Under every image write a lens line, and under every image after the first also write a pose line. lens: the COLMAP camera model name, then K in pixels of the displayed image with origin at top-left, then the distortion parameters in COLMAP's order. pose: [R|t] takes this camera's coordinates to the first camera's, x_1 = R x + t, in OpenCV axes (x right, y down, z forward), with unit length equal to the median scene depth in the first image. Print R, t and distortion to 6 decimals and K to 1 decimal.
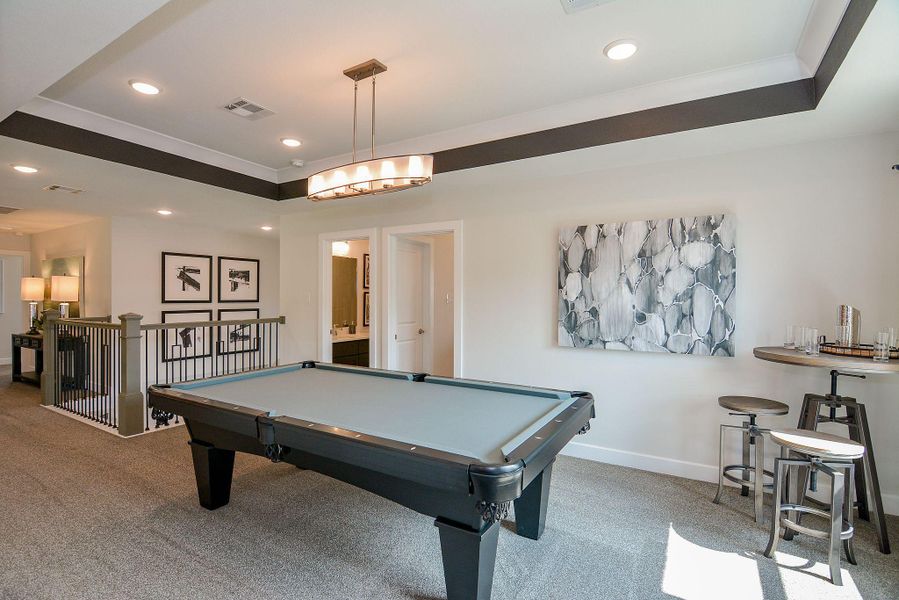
lens RADIAL K [[445.3, 0, 443.1], [0, 445.3, 300.3], [0, 0, 1]] dist [0.001230, -0.001273]
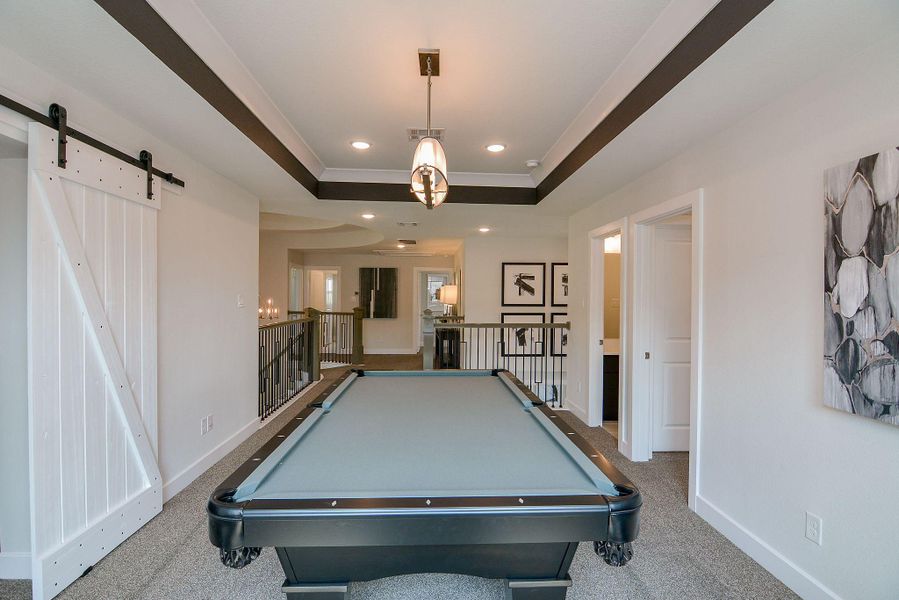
lens RADIAL K [[445.3, 0, 448.3], [0, 445.3, 299.9], [0, 0, 1]] dist [0.001230, -0.001273]
pose [[0.568529, 0.003495, -0.822656, 0.267589], [-0.008027, 0.999967, -0.001300, -0.007667], [0.822624, 0.007343, 0.568538, 0.224620]]
